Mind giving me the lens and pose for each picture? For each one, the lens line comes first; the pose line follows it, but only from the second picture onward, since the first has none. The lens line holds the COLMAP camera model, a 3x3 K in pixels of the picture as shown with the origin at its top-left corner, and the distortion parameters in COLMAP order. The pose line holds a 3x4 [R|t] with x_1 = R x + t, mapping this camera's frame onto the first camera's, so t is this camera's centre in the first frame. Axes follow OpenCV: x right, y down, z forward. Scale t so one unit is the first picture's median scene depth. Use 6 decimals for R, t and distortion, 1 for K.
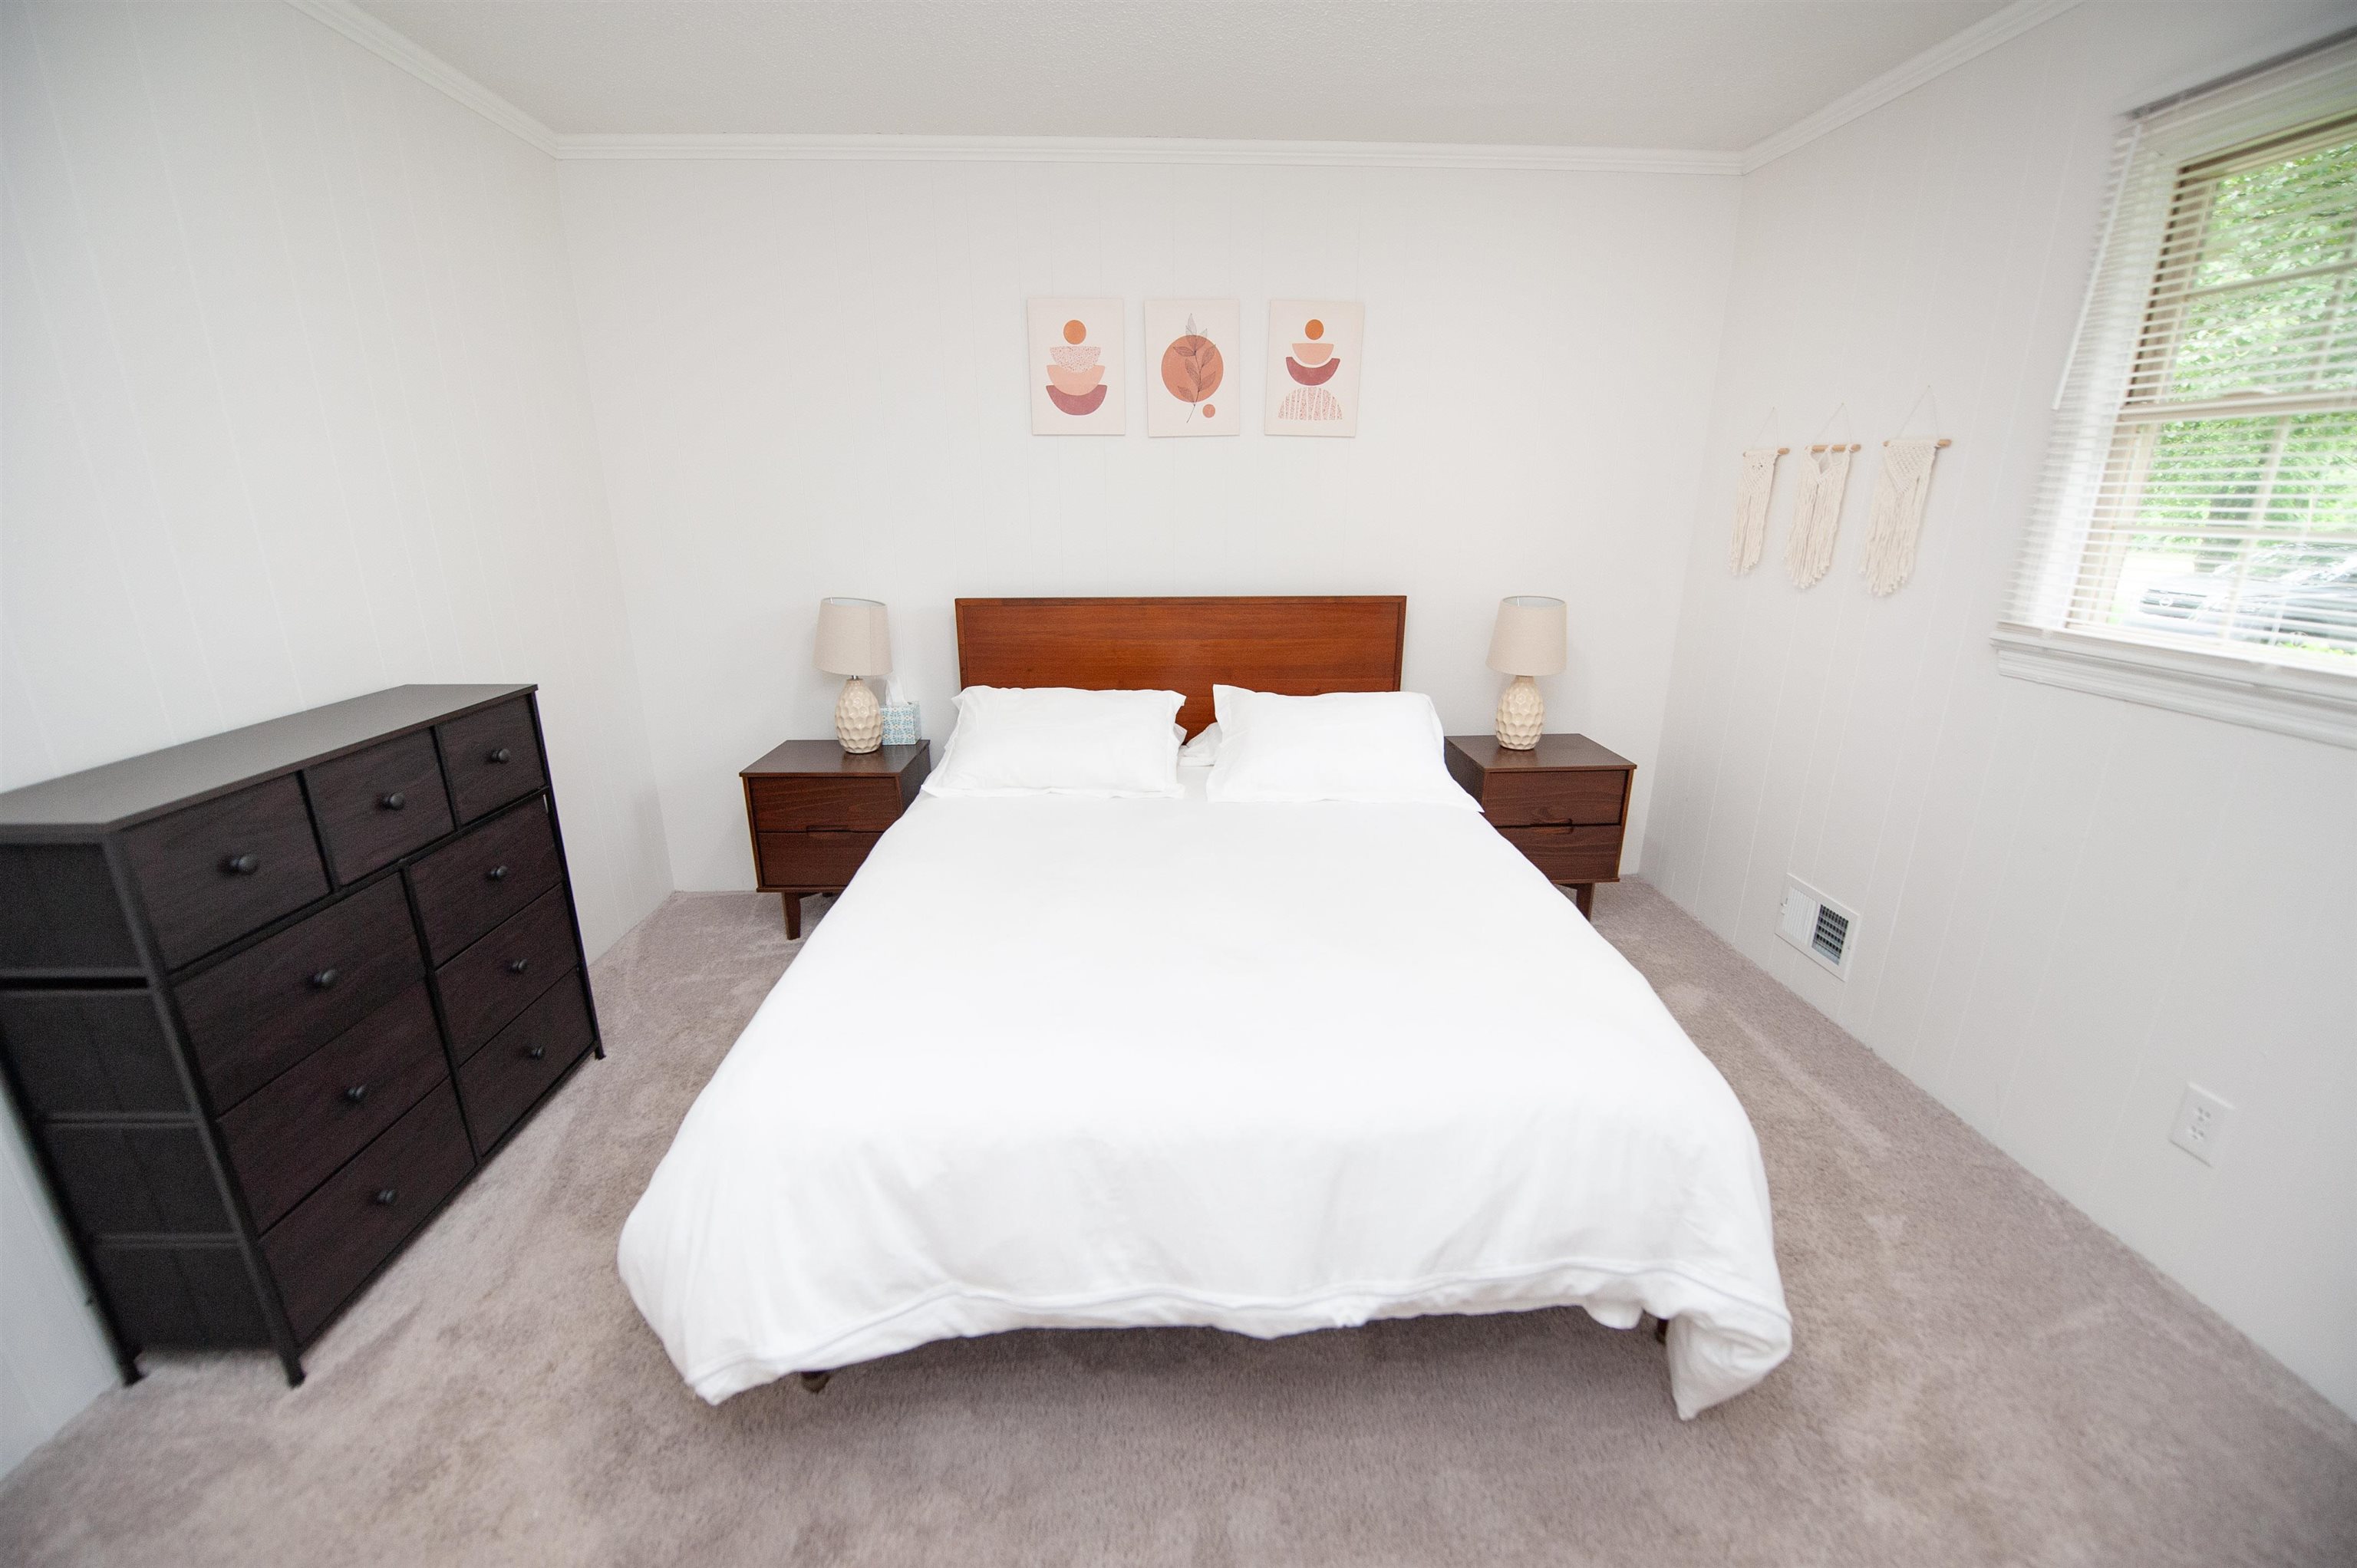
lens RADIAL K [[937.1, 0, 1170.8], [0, 937.1, 786.7], [0, 0, 1]] dist [-0.016749, -0.002585]
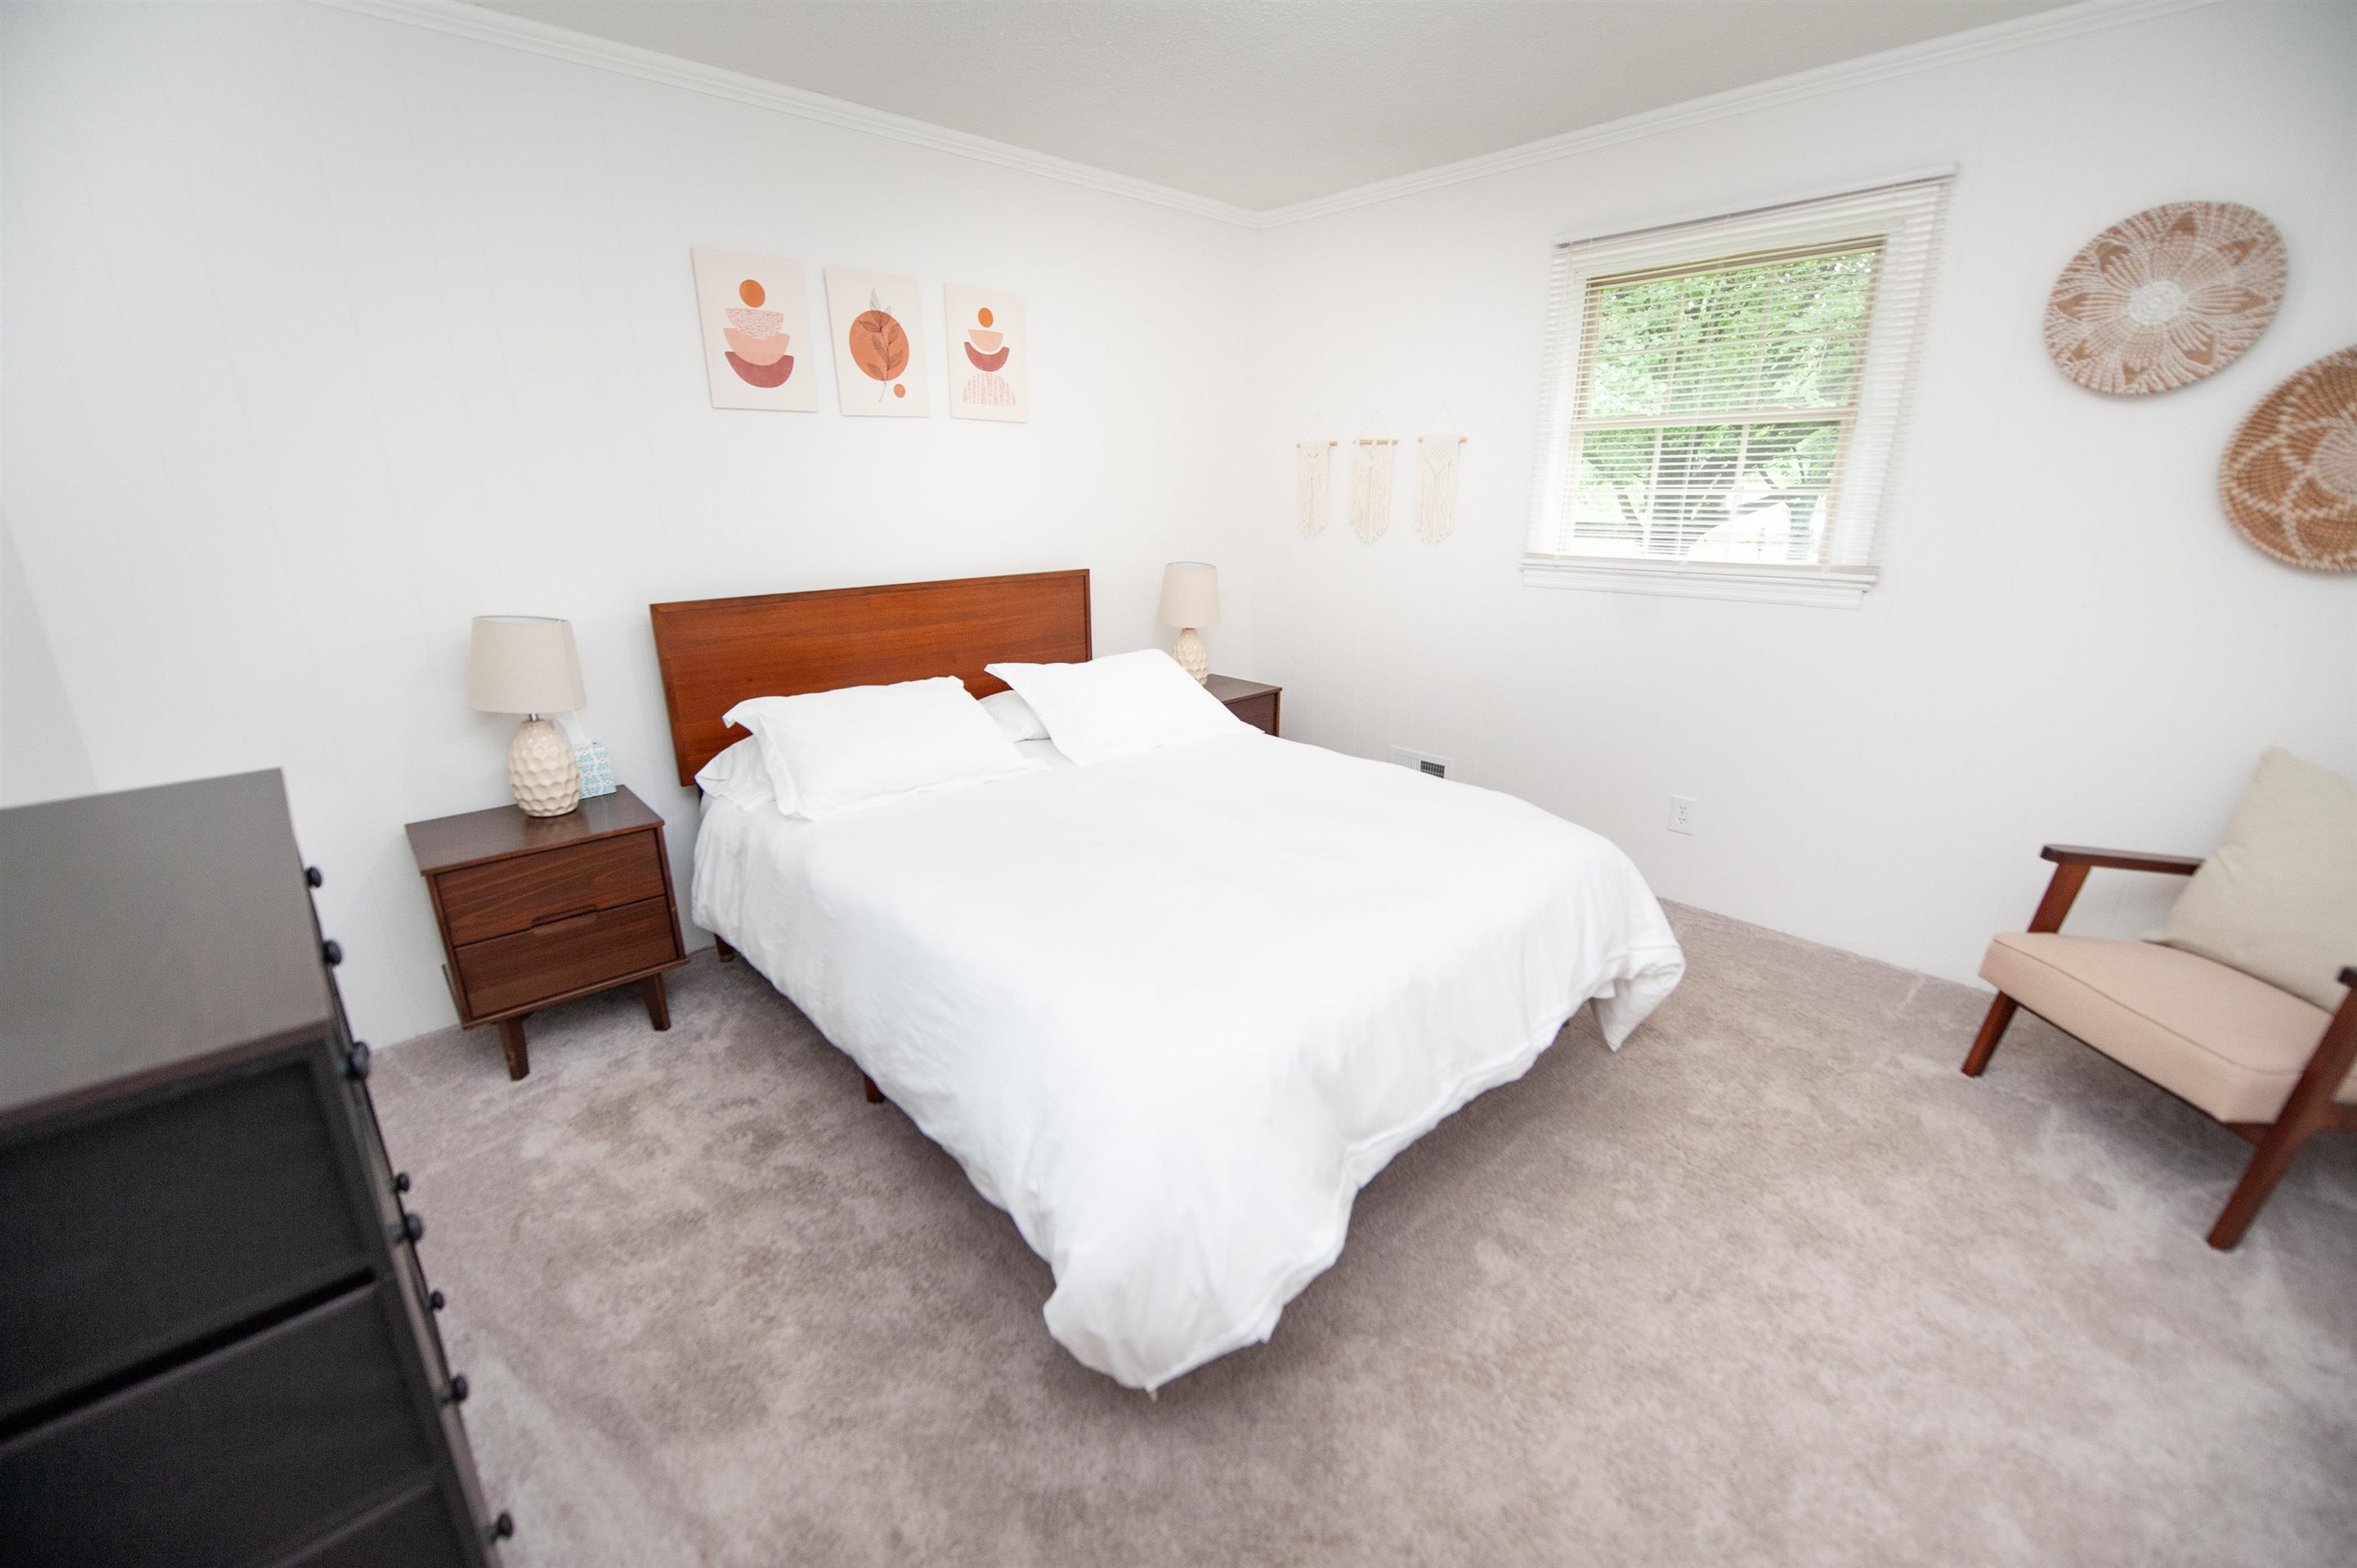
lens RADIAL K [[937.1, 0, 1216.9], [0, 937.1, 779.7], [0, 0, 1]] dist [-0.016749, -0.002585]
pose [[0.753858, -0.200533, 0.625688, -0.404052], [0.198423, 0.977307, 0.074157, -0.013517], [-0.626360, 0.068247, 0.776541, 0.068837]]
